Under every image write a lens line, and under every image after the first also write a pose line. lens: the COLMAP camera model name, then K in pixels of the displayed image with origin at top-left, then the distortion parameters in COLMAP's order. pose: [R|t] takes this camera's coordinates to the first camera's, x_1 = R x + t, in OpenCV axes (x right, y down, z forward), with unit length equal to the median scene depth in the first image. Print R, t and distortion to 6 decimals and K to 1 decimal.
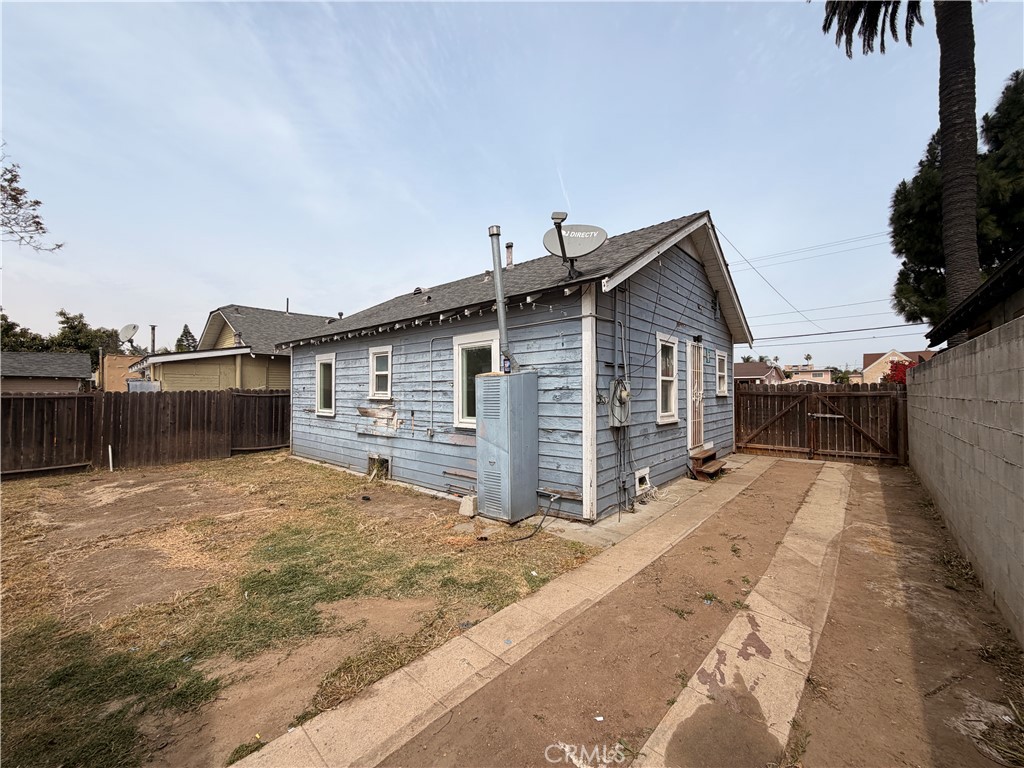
lens RADIAL K [[408.8, 0, 507.8], [0, 408.8, 382.1], [0, 0, 1]] dist [0.000540, -0.000276]
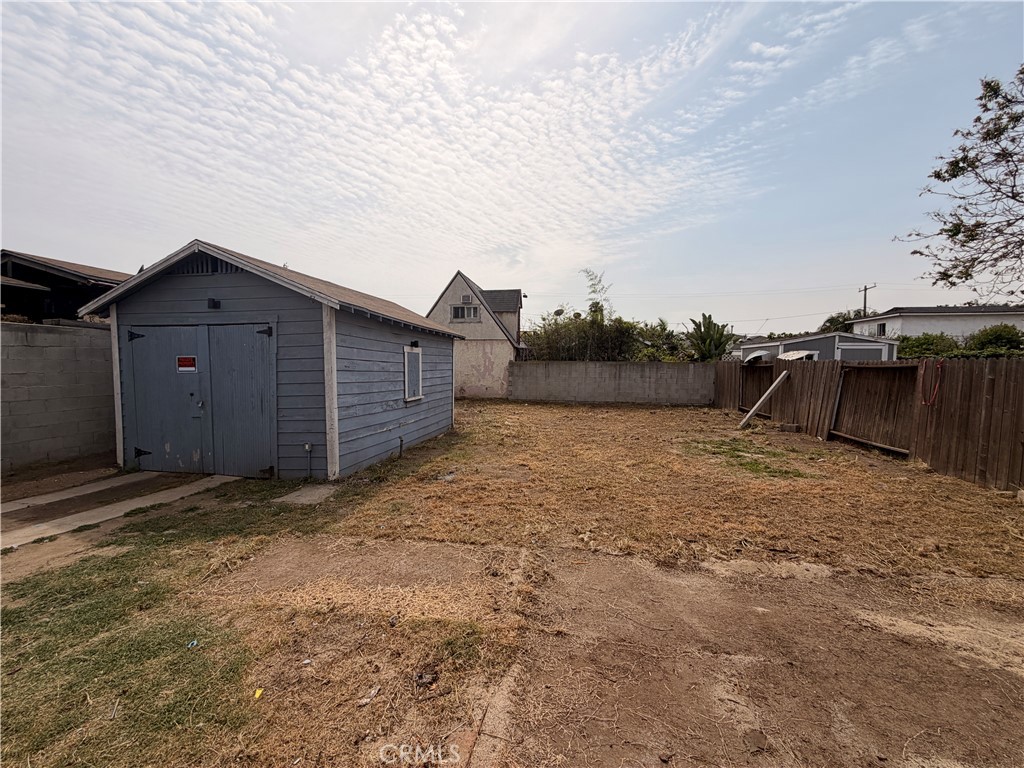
lens RADIAL K [[408.8, 0, 510.8], [0, 408.8, 388.8], [0, 0, 1]] dist [0.000540, -0.000276]
pose [[-0.848368, 0.028333, -0.528649, -0.368319], [0.006679, 0.999060, 0.042826, 0.031884], [0.529365, 0.032802, -0.847760, 0.924494]]
